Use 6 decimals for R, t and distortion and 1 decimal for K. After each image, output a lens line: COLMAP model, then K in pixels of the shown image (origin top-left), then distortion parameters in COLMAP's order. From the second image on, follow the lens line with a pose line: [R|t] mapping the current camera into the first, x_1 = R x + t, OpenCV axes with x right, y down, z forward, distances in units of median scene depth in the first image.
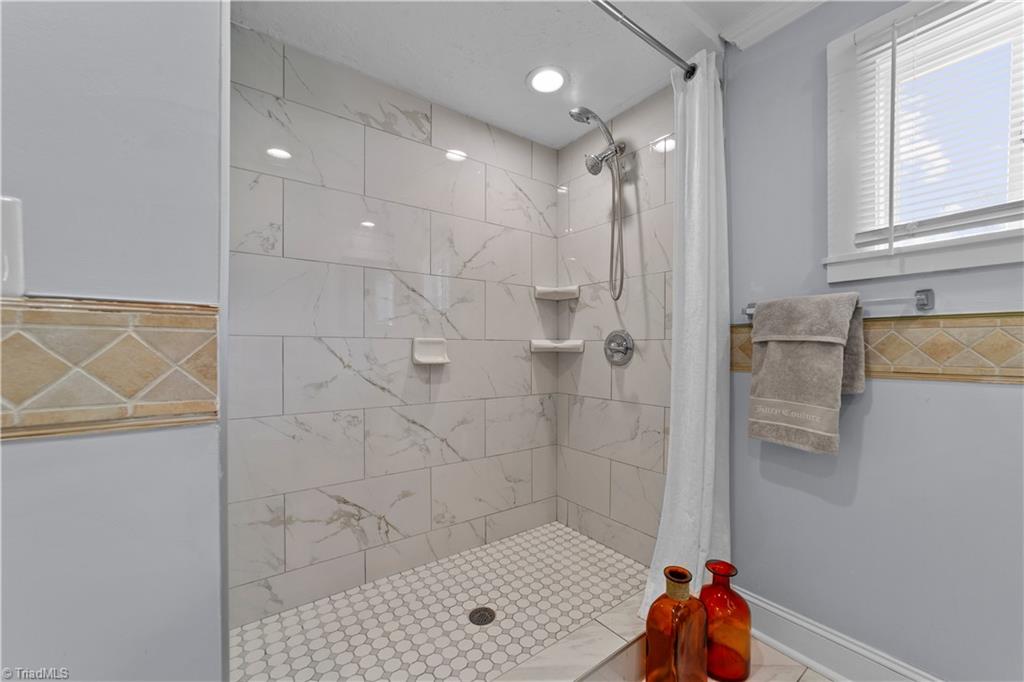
lens RADIAL K [[400.0, 0, 510.7], [0, 400.0, 349.2], [0, 0, 1]] dist [-0.017774, 0.005879]
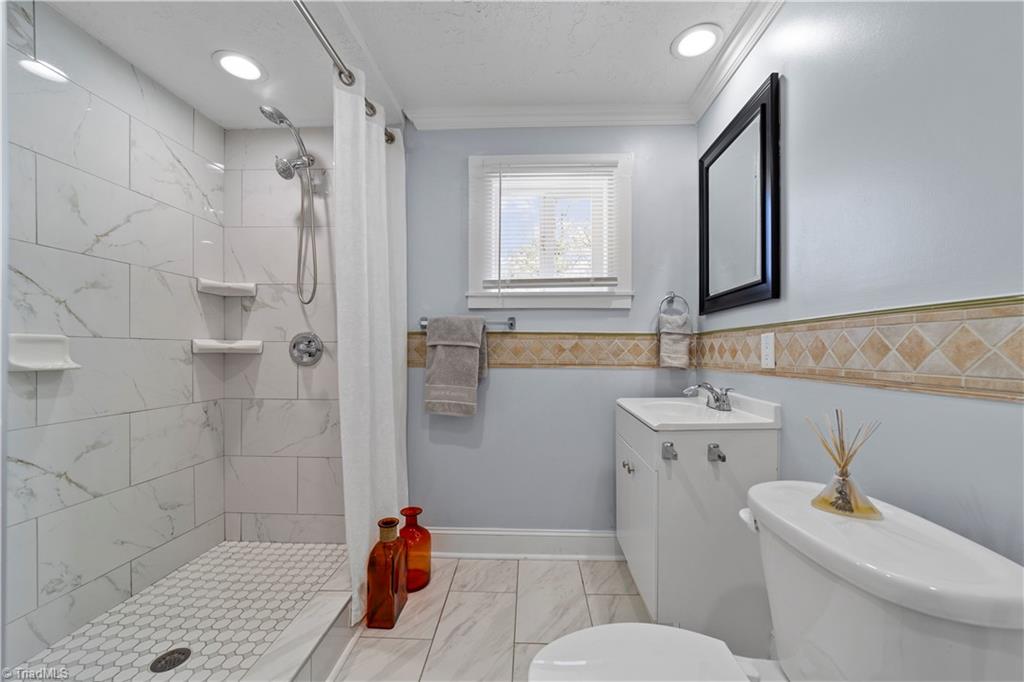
lens RADIAL K [[400.0, 0, 516.3], [0, 400.0, 346.8], [0, 0, 1]] dist [-0.017774, 0.005879]
pose [[0.630177, 0.008299, 0.776407, -0.206235], [-0.001386, 0.999953, -0.009564, -0.000164], [-0.776451, 0.004951, 0.630159, -0.095287]]
